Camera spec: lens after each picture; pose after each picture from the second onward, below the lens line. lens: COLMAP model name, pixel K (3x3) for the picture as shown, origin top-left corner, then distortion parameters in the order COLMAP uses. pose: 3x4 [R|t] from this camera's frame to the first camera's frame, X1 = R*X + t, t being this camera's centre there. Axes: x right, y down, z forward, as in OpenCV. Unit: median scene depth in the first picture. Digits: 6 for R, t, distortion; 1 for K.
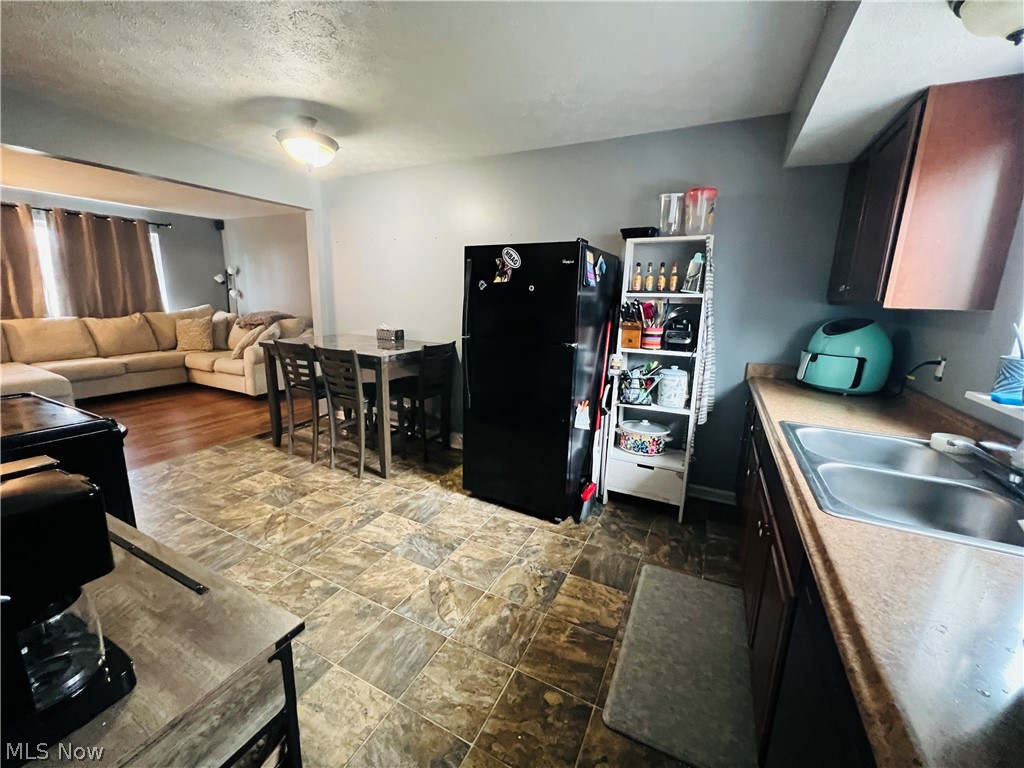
lens RADIAL K [[412.8, 0, 510.6], [0, 412.8, 379.0], [0, 0, 1]] dist [-0.002207, -0.000272]
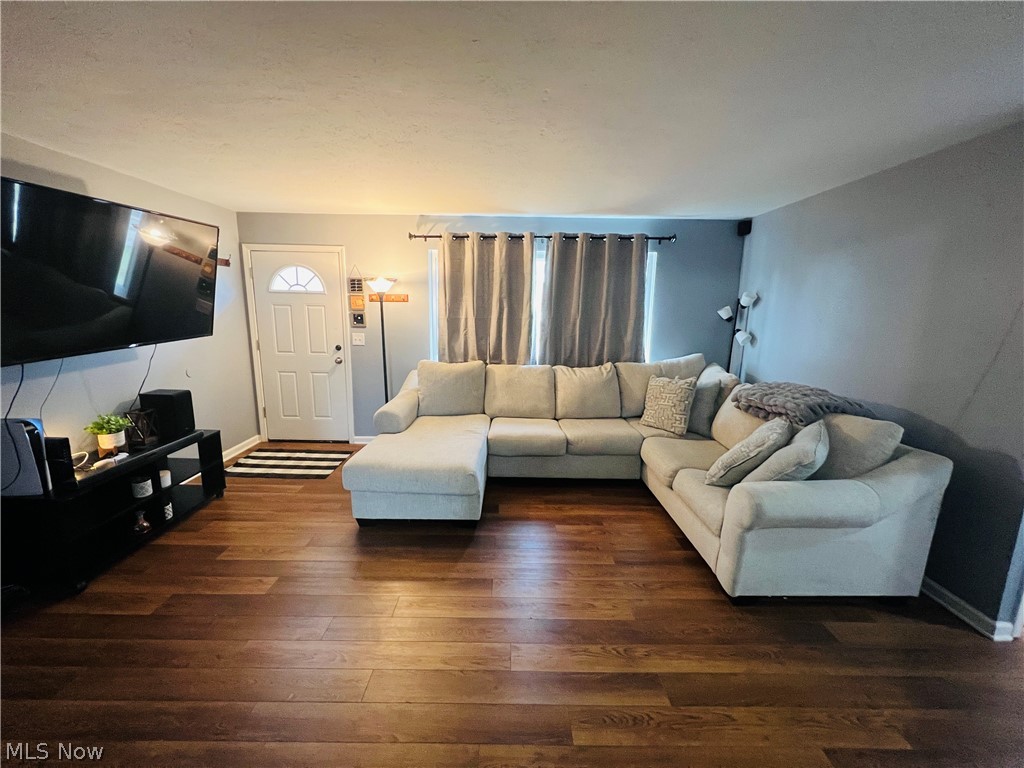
lens RADIAL K [[412.8, 0, 510.7], [0, 412.8, 385.2], [0, 0, 1]] dist [-0.002207, -0.000272]
pose [[0.454563, 0.144660, -0.878889, -0.325634], [-0.182080, 0.980978, 0.067291, -0.134487], [0.871906, 0.129441, 0.472256, 0.490535]]
